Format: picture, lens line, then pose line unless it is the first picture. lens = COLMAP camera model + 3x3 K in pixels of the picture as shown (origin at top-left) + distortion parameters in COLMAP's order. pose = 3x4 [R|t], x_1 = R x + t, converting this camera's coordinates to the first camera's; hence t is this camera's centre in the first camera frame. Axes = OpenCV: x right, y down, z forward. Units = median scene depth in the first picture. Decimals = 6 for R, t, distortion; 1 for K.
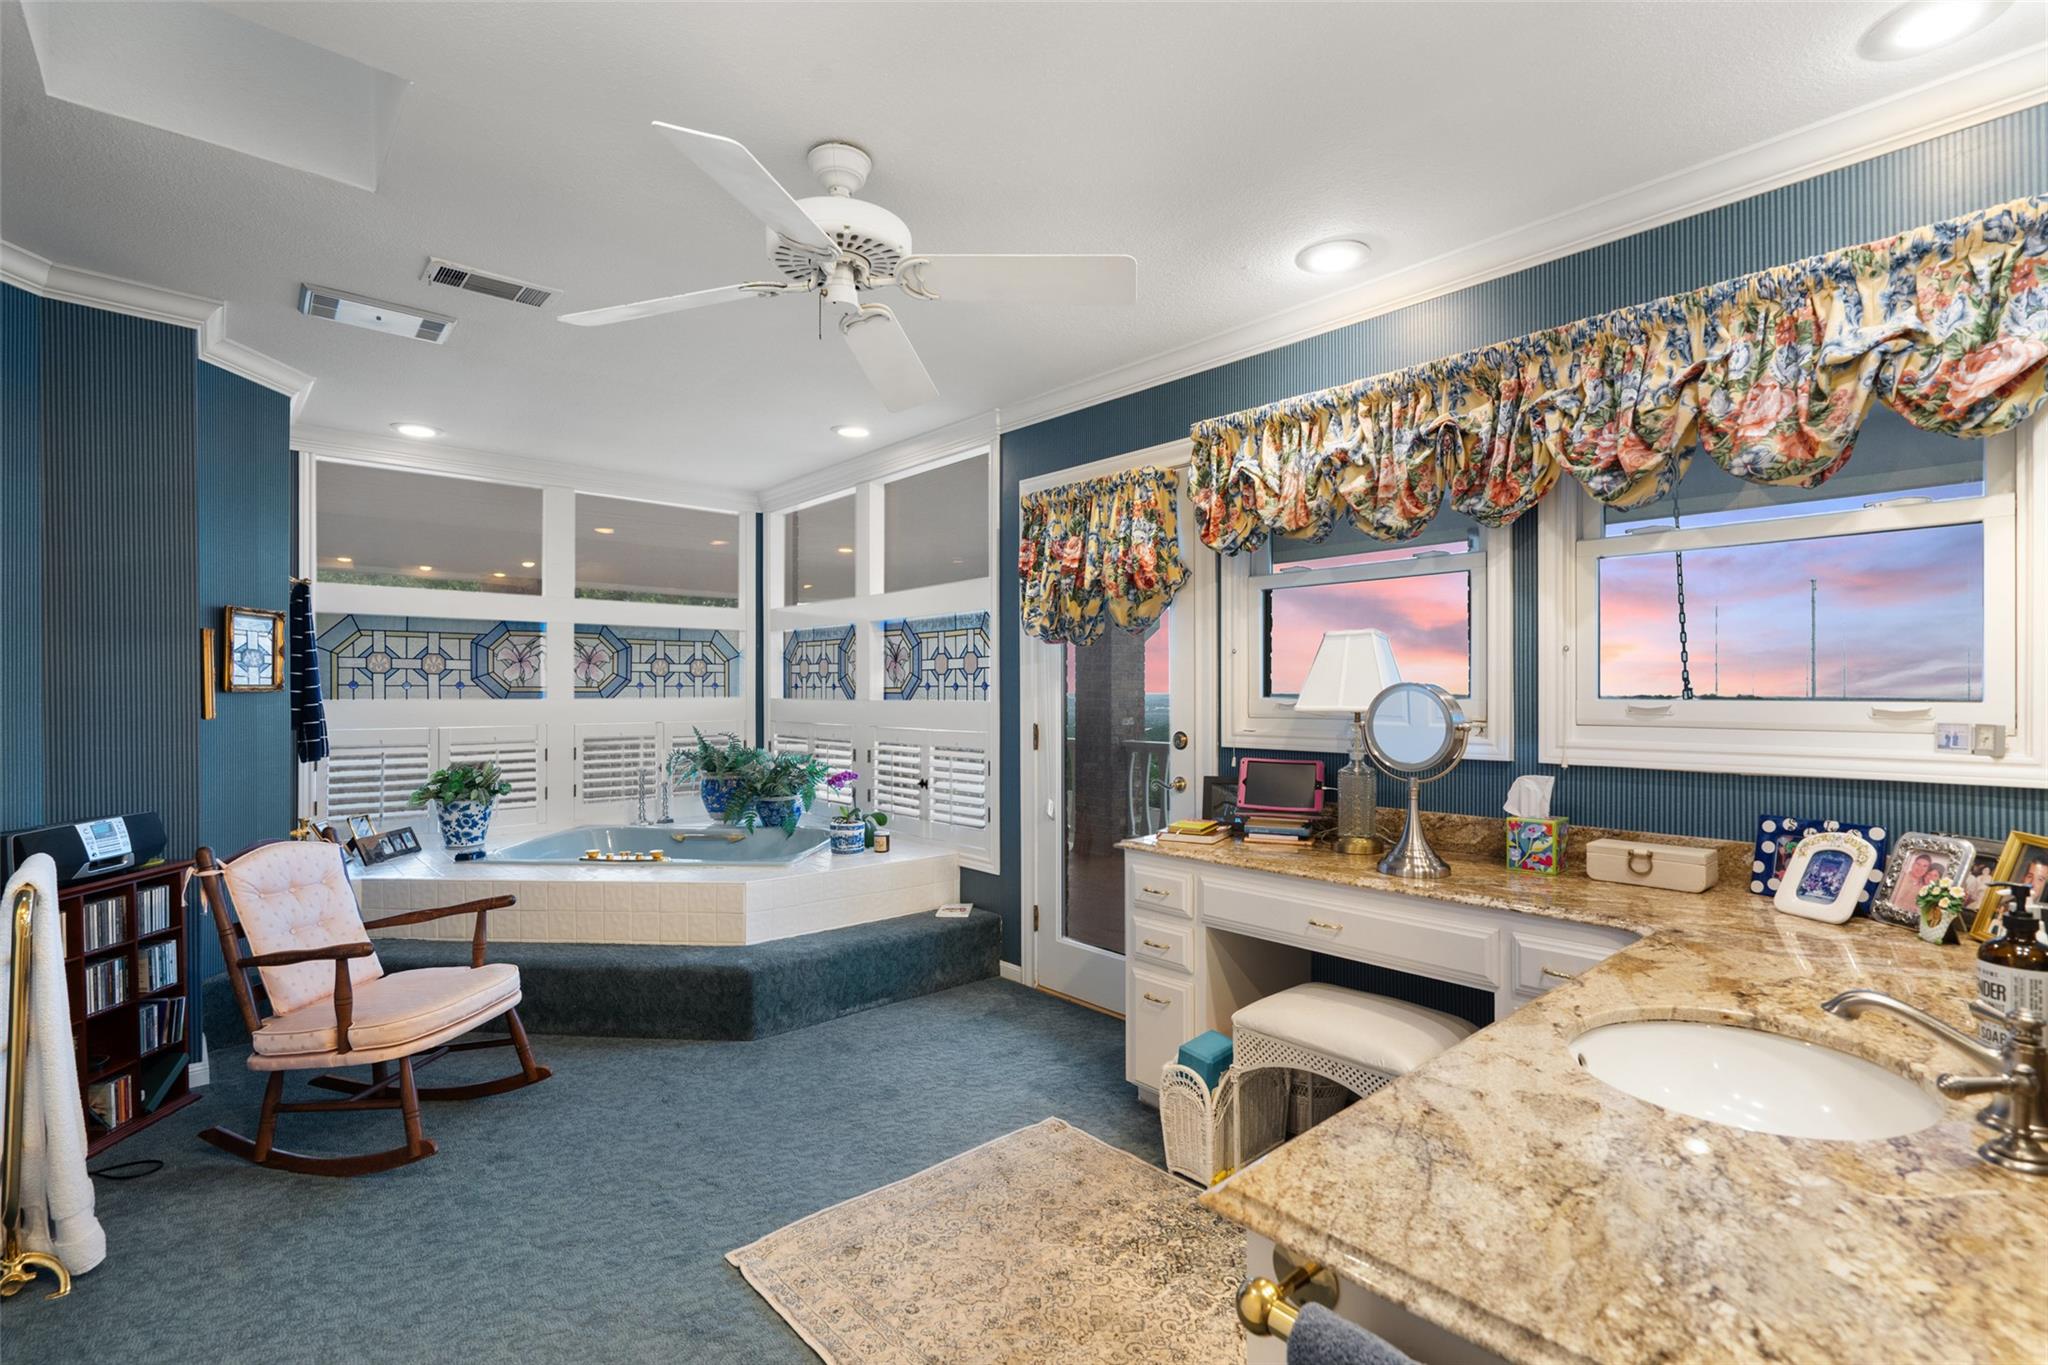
lens RADIAL K [[934.7, 0, 1031.1], [0, 934.7, 685.5], [0, 0, 1]] dist [-0.002031, 0.000513]
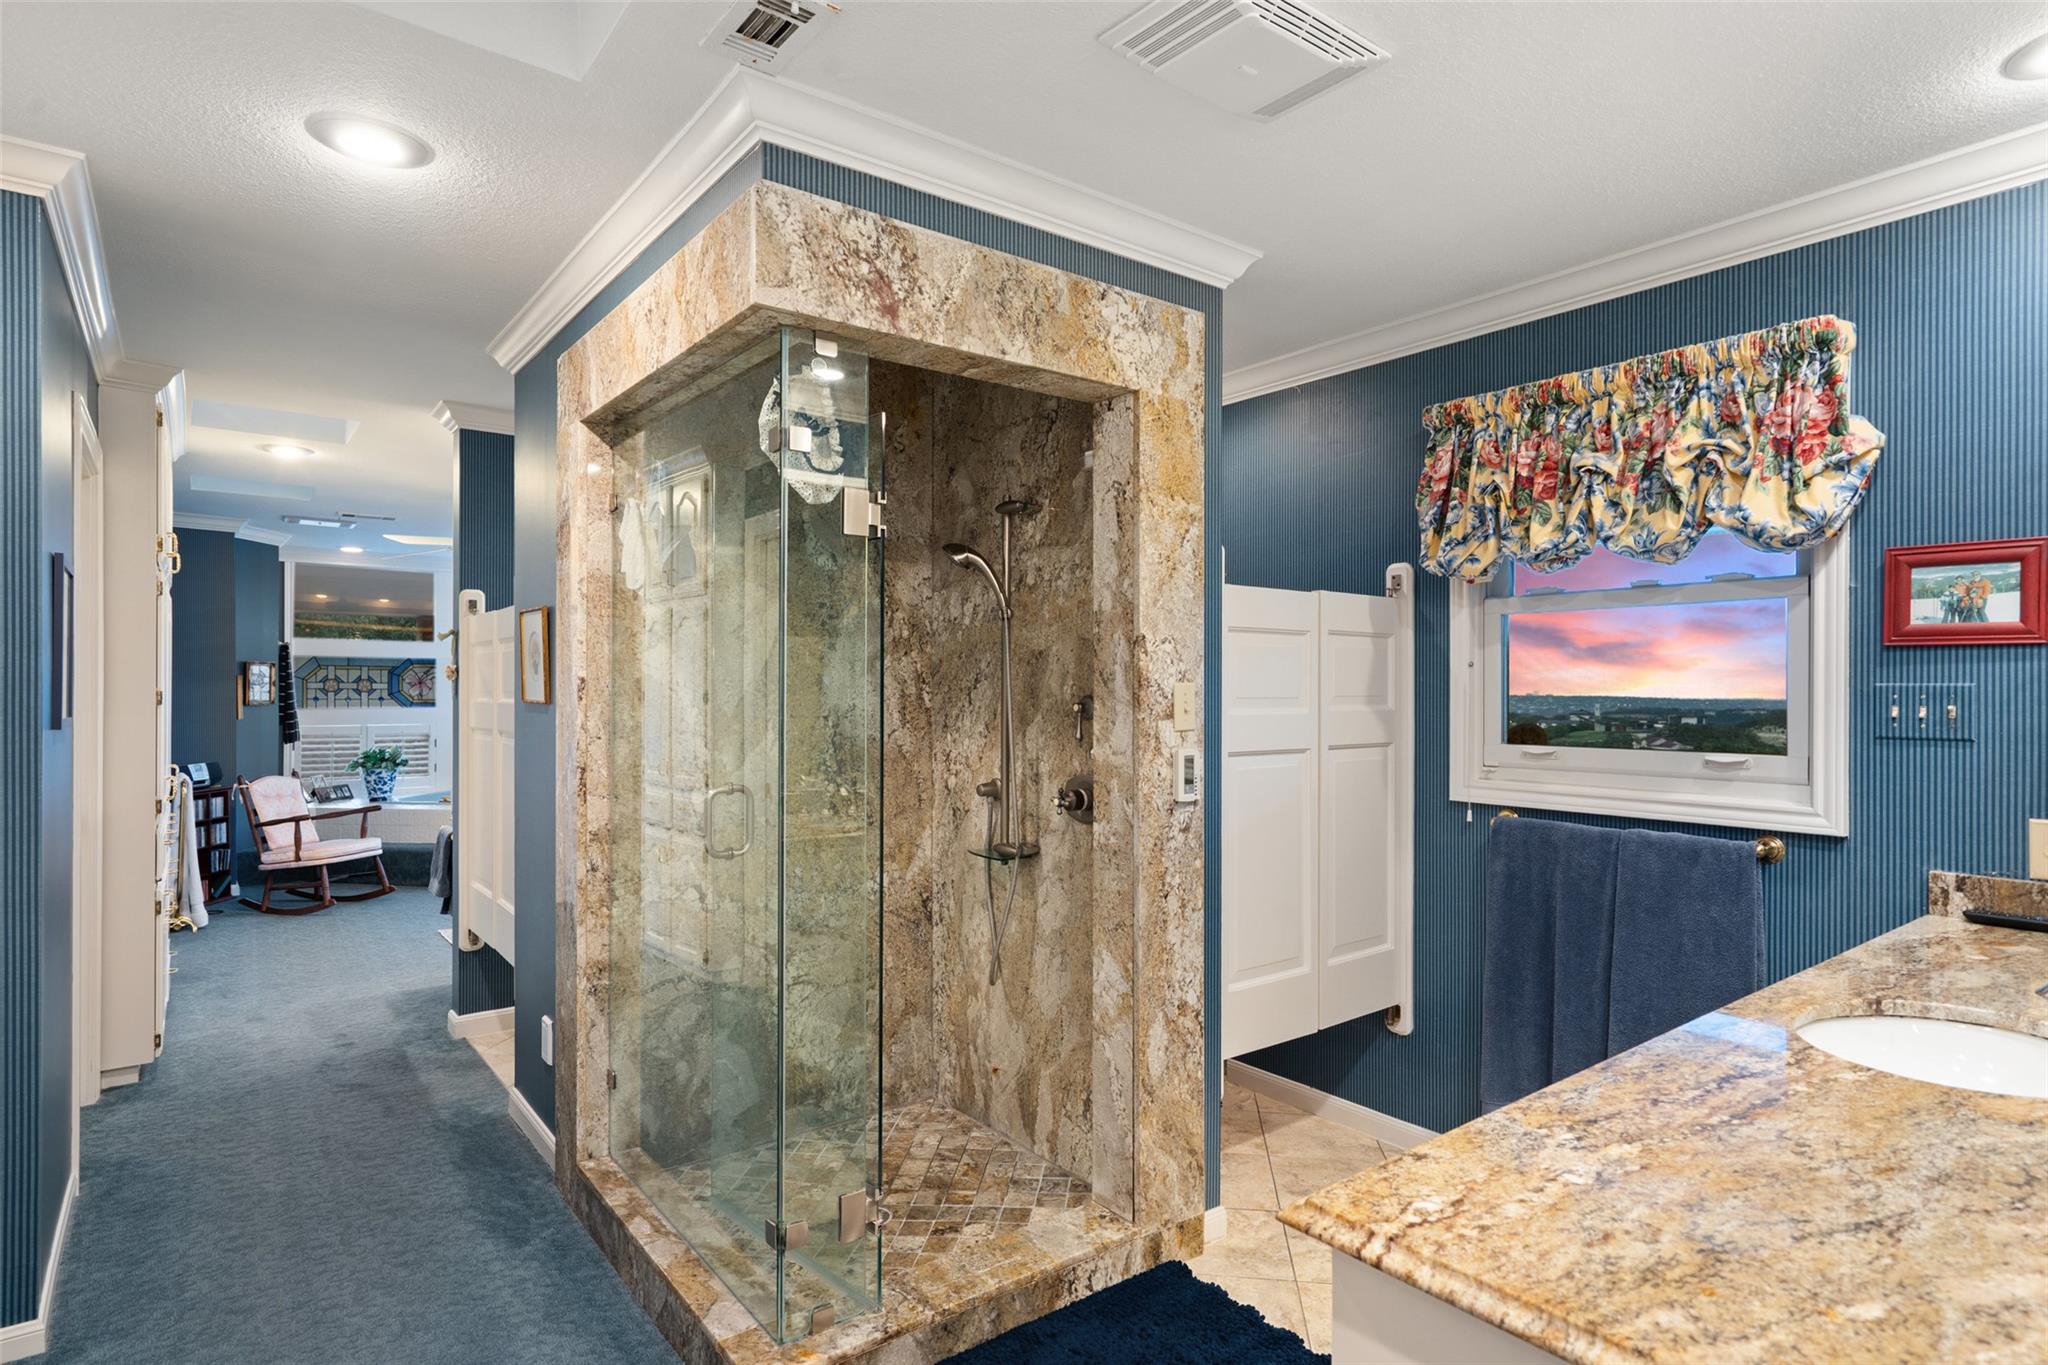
lens RADIAL K [[1062.3, 0, 1016.4], [0, 1062.3, 692.9], [0, 0, 1]] dist [0.000966, 0.000250]
pose [[0.997547, 0.006412, -0.069708, 0.762178], [-0.005991, 0.999963, 0.006250, -0.036045], [0.069745, -0.005817, 0.997548, -0.937837]]
